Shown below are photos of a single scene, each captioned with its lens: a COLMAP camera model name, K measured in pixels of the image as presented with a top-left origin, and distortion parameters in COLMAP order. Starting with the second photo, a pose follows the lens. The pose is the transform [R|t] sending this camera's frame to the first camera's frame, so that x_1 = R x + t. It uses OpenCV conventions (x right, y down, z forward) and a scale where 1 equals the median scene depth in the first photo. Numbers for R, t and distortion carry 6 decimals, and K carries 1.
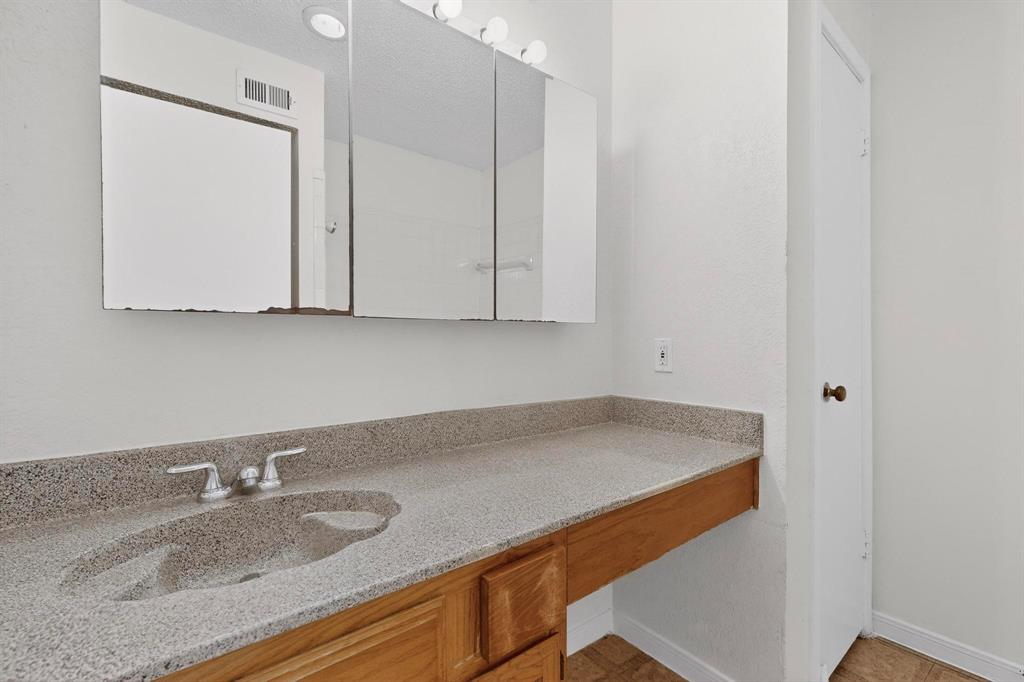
lens RADIAL K [[447.3, 0, 512.0], [0, 447.3, 341.0], [0, 0, 1]] dist [0.000029, -0.000741]
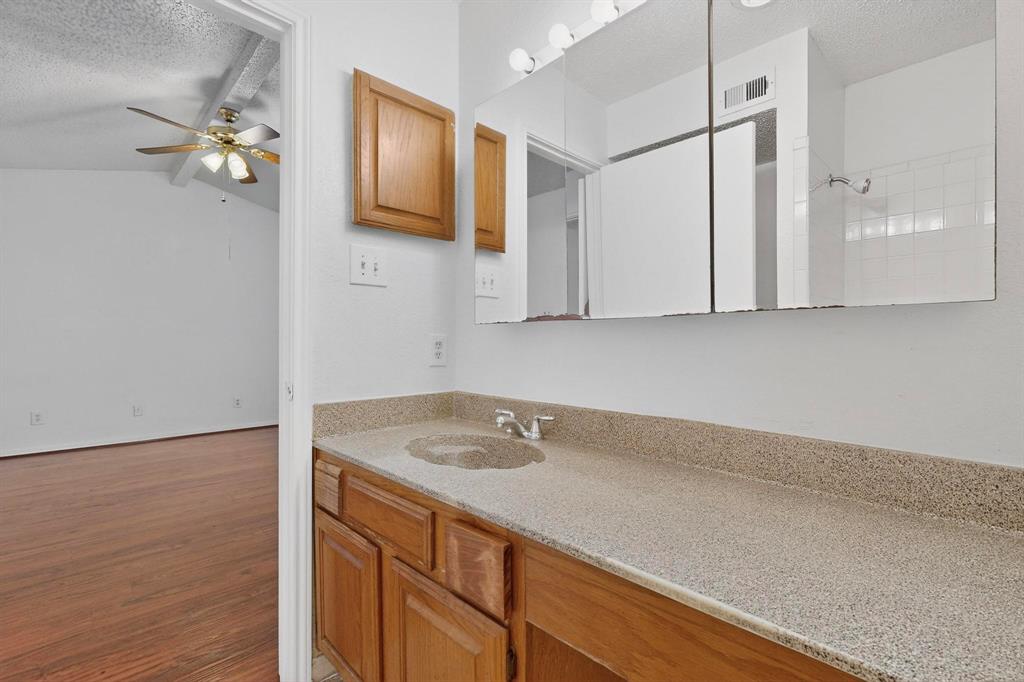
lens RADIAL K [[447.3, 0, 512.0], [0, 447.3, 341.0], [0, 0, 1]] dist [0.000029, -0.000741]
pose [[0.121230, 0.006351, -0.992604, 0.935587], [-0.002826, 0.999978, 0.006053, -0.003228], [0.992620, 0.002072, 0.121246, 0.756067]]
